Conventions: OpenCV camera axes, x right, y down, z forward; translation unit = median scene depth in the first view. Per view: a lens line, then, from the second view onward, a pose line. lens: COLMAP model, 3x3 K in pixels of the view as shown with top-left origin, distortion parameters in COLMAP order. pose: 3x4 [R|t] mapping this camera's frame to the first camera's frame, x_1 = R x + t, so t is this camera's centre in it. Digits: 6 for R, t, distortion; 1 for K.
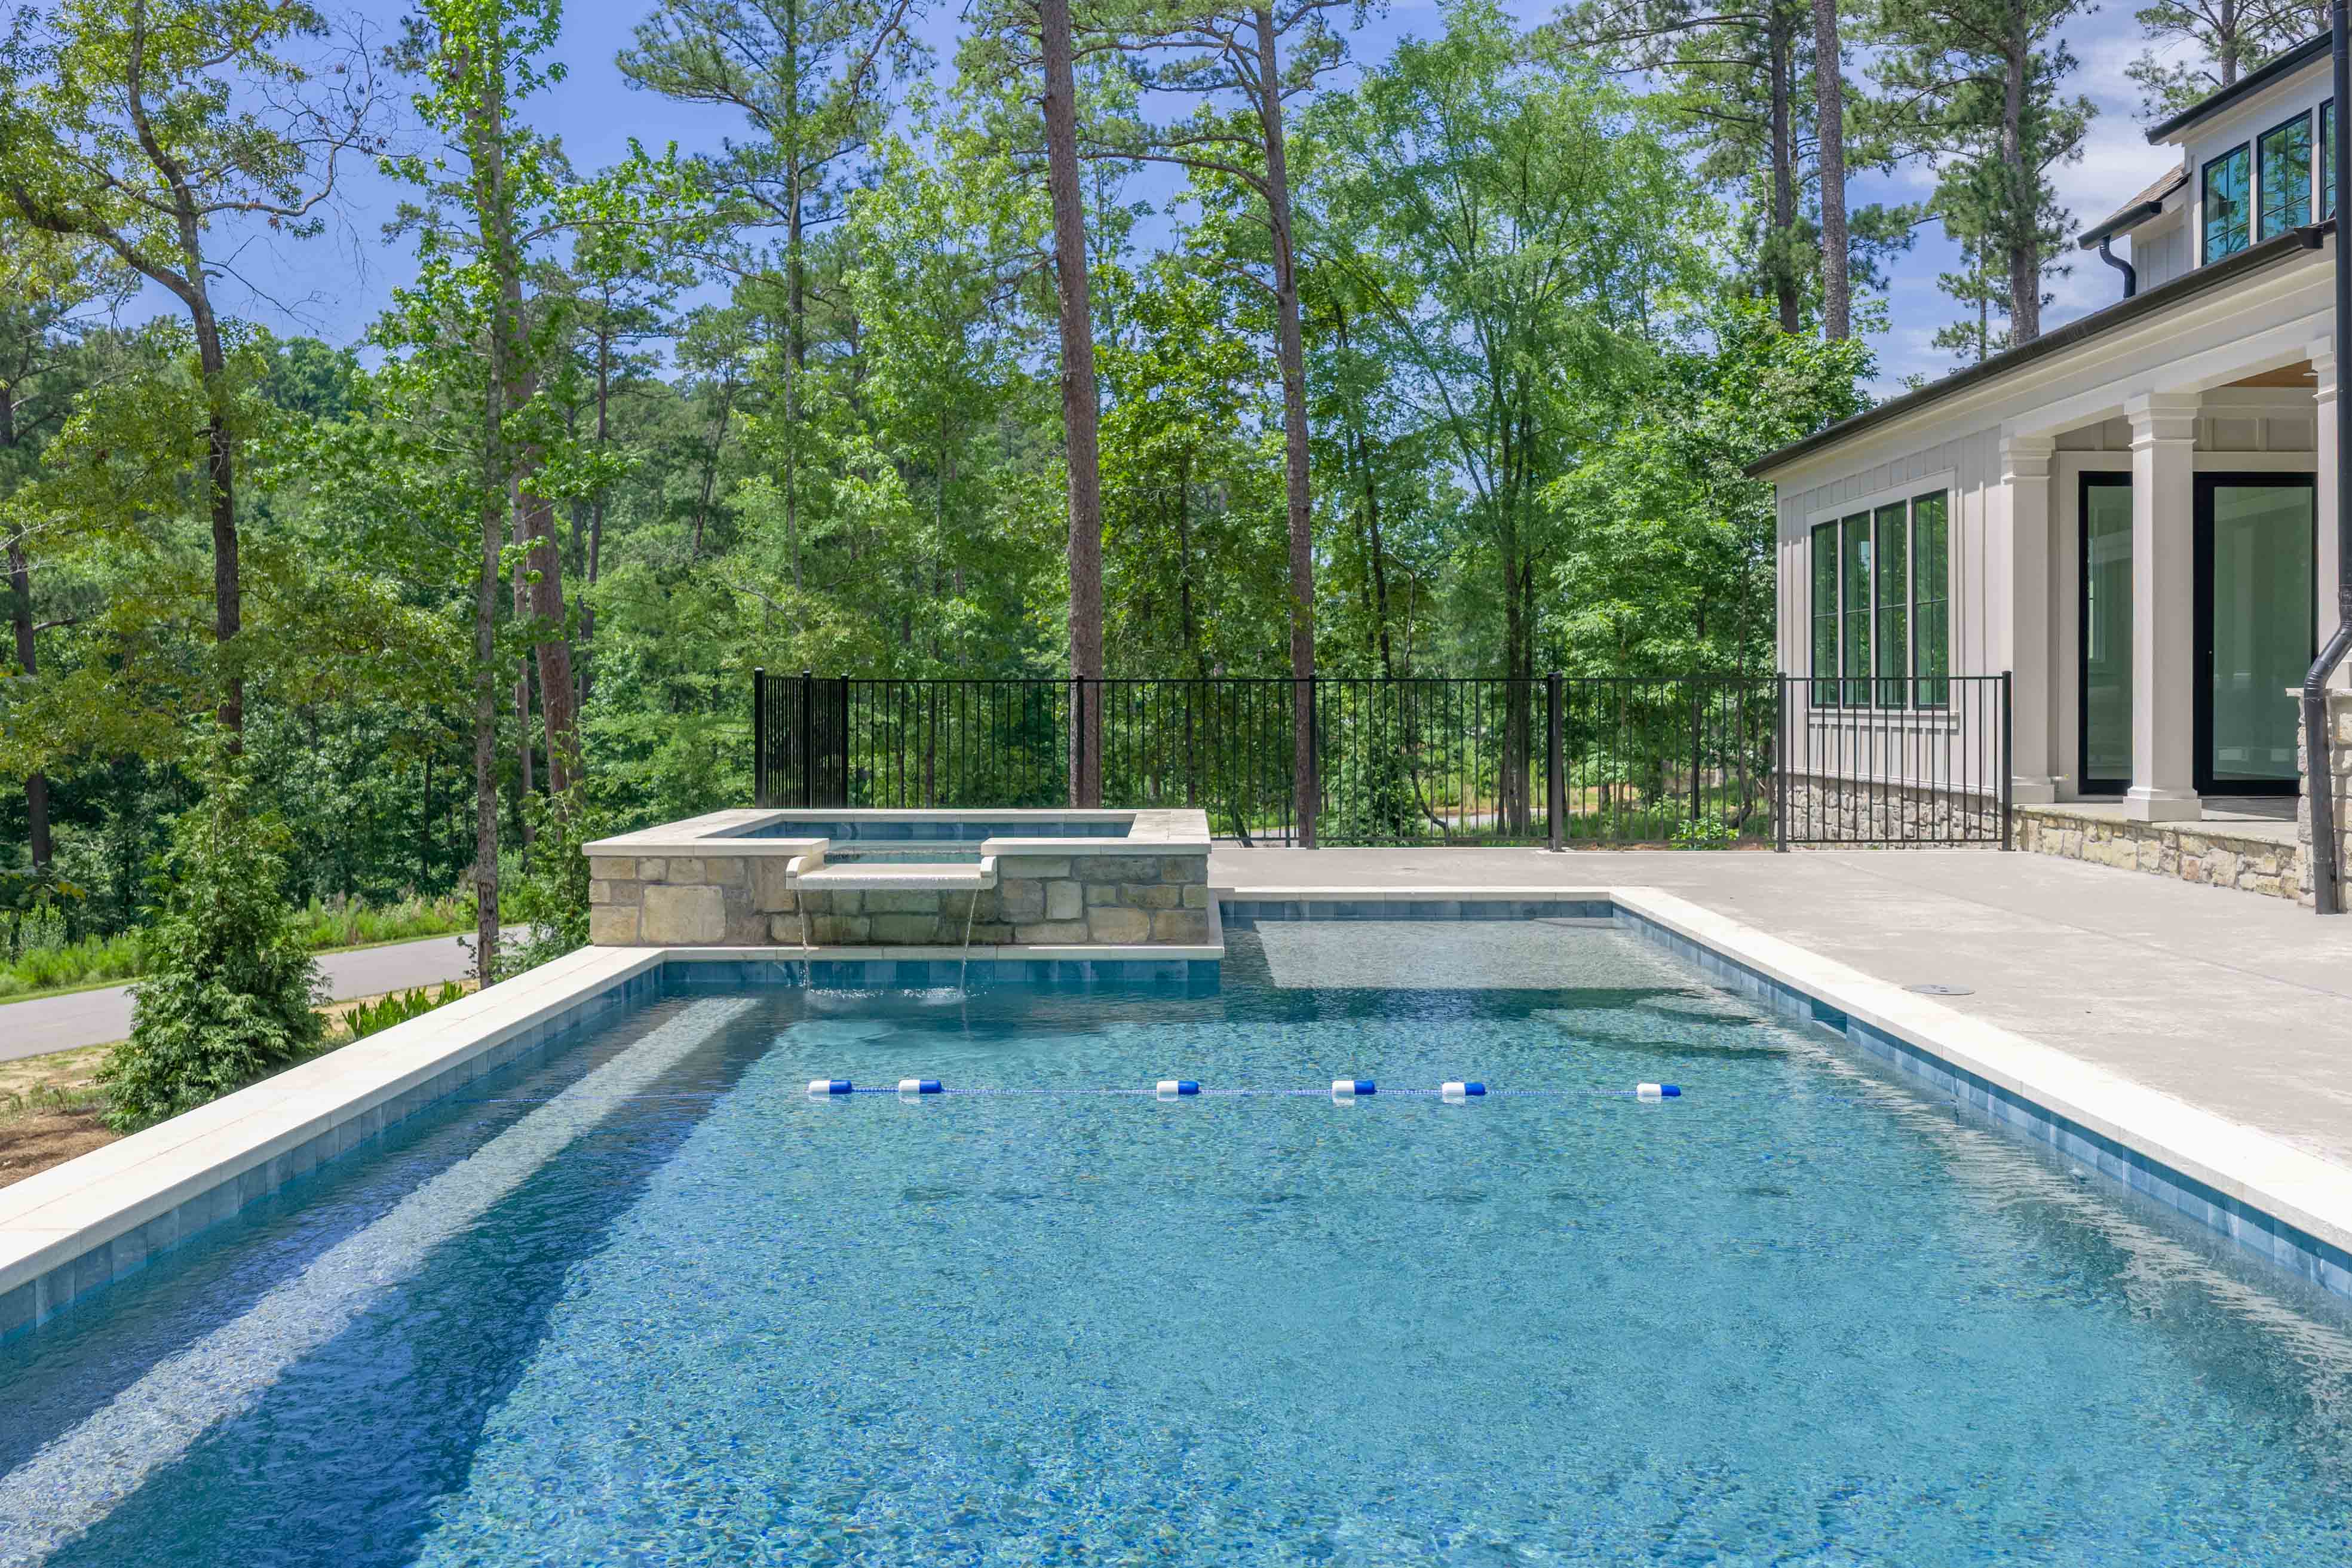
lens RADIAL K [[1959.7, 0, 1177.3], [0, 1959.7, 713.4], [0, 0, 1]] dist [-0.000087, -0.000351]
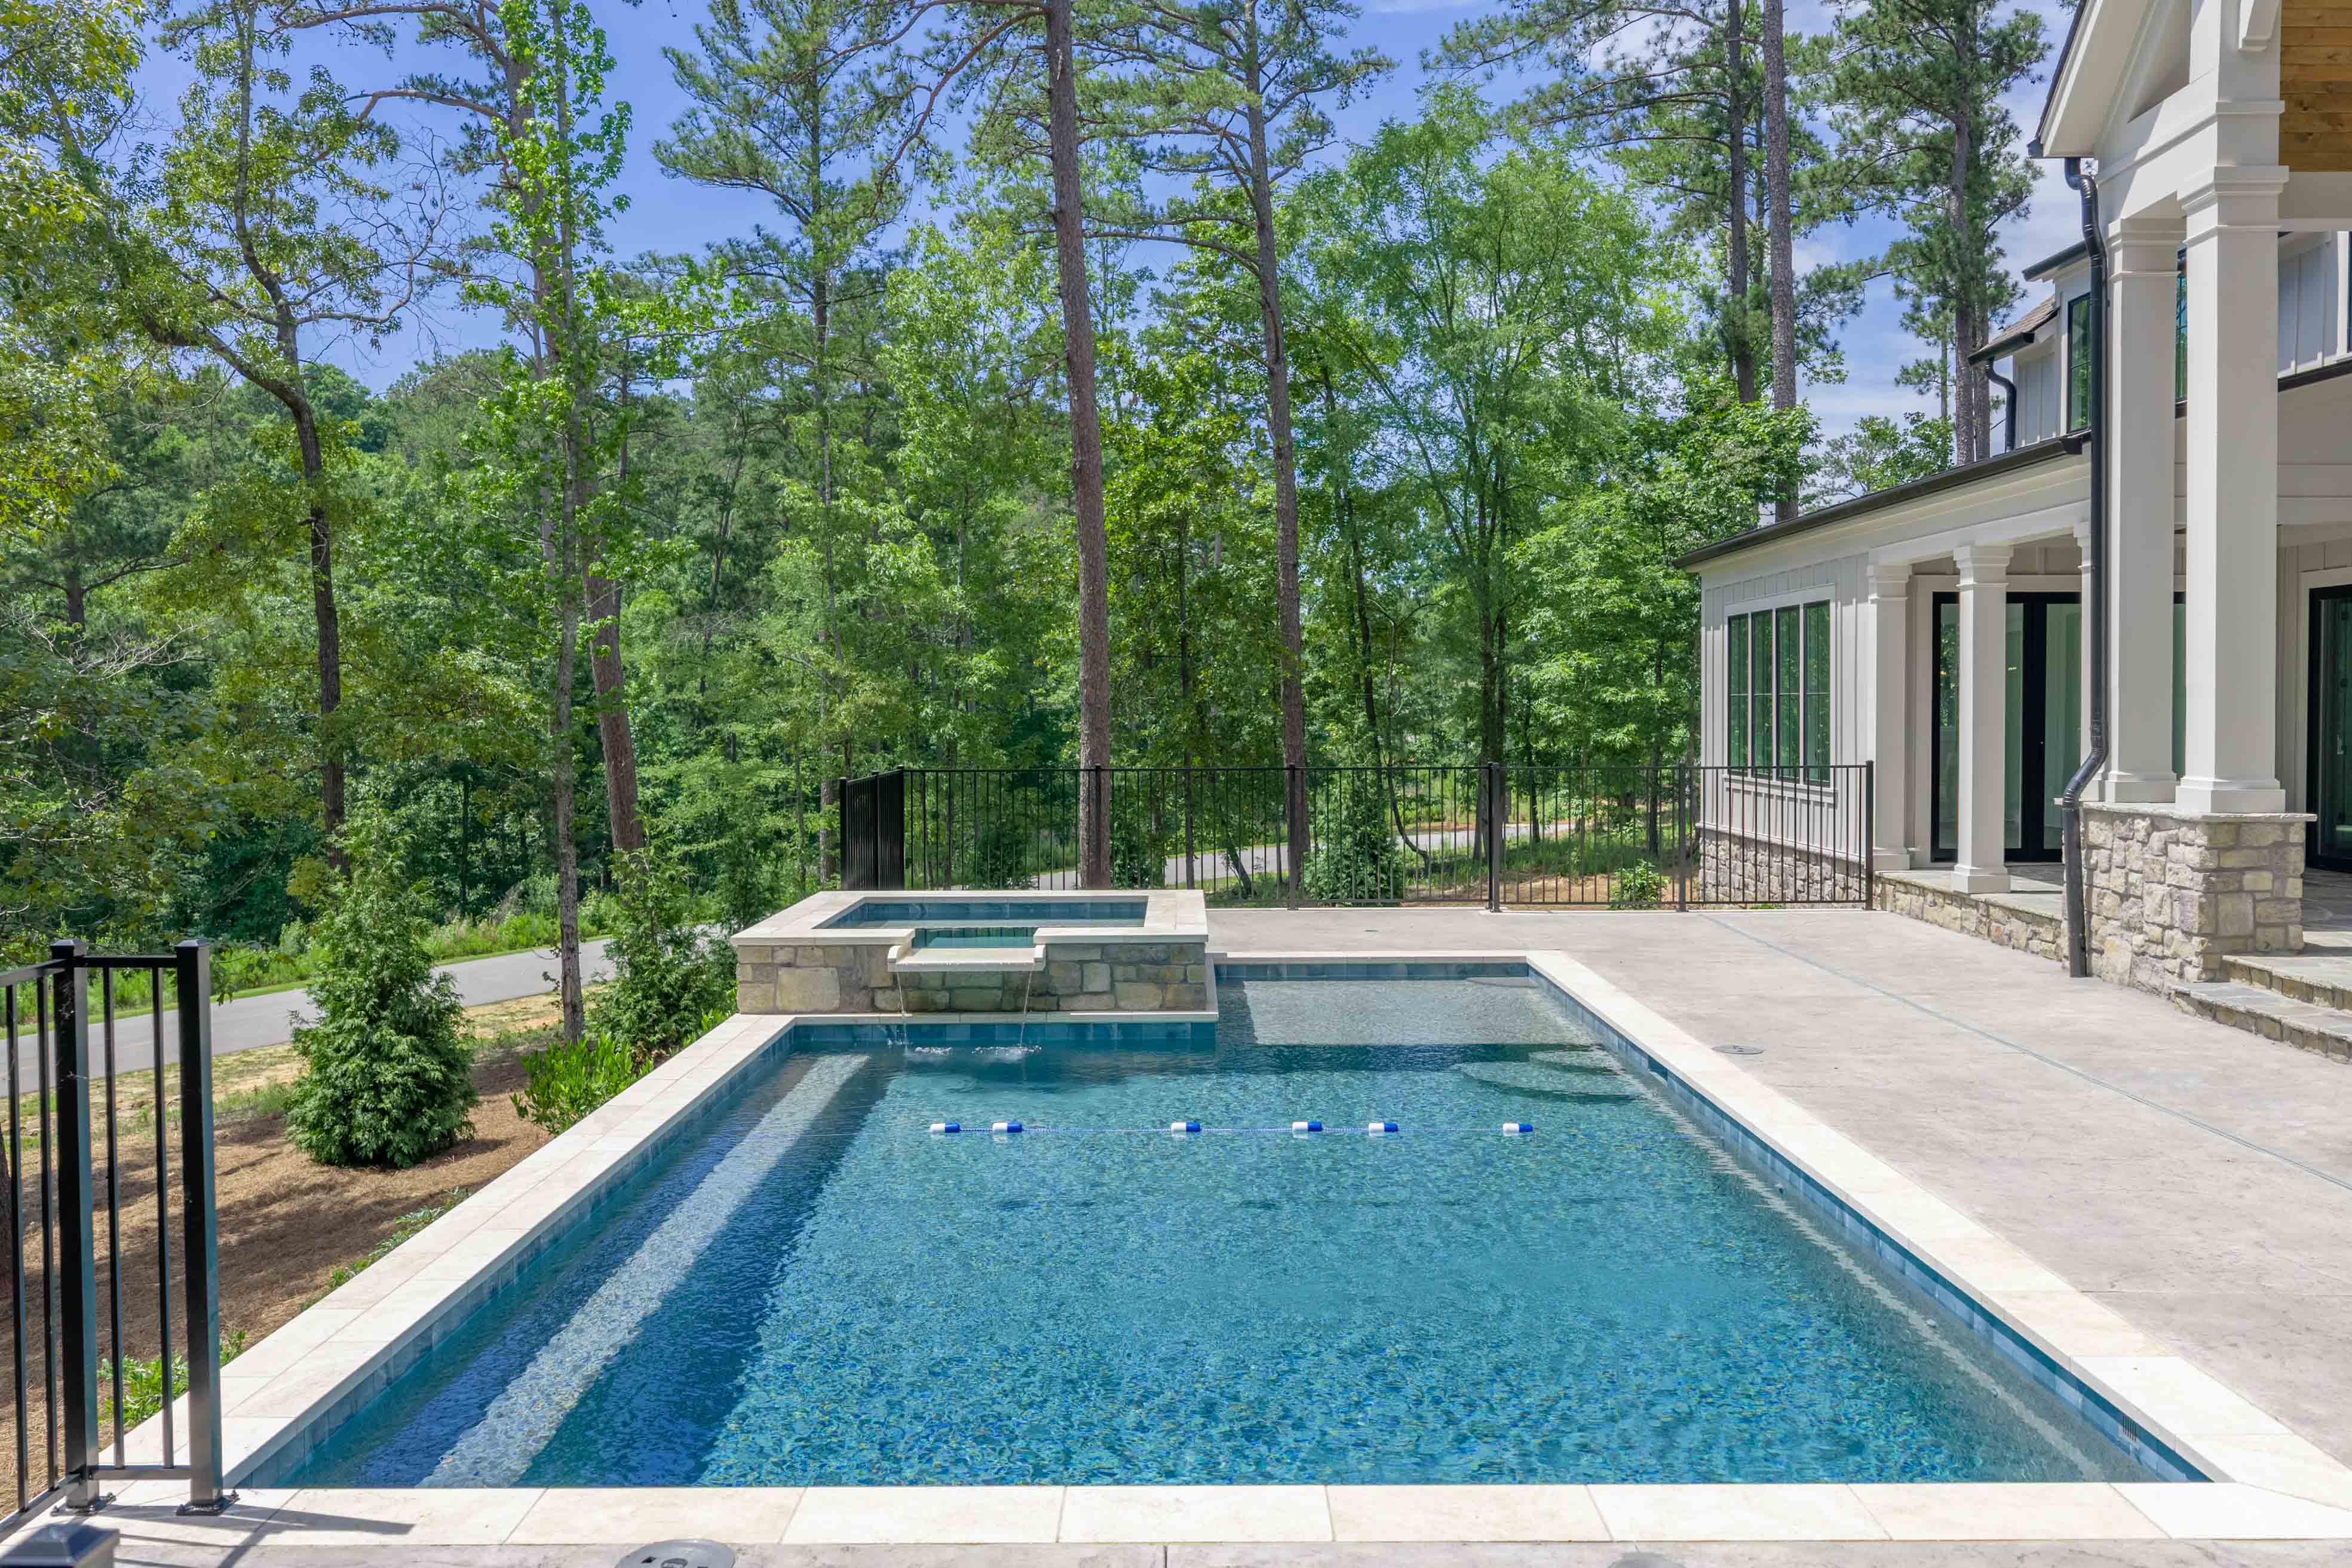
lens RADIAL K [[1954.2, 0, 1178.8], [0, 1954.2, 776.0], [0, 0, 1]] dist [0.018625, -0.039941]
pose [[0.999987, -0.004573, 0.002225, -0.001603], [0.004500, 0.999478, 0.032007, -0.027121], [-0.002370, -0.031997, 0.999485, -0.102829]]
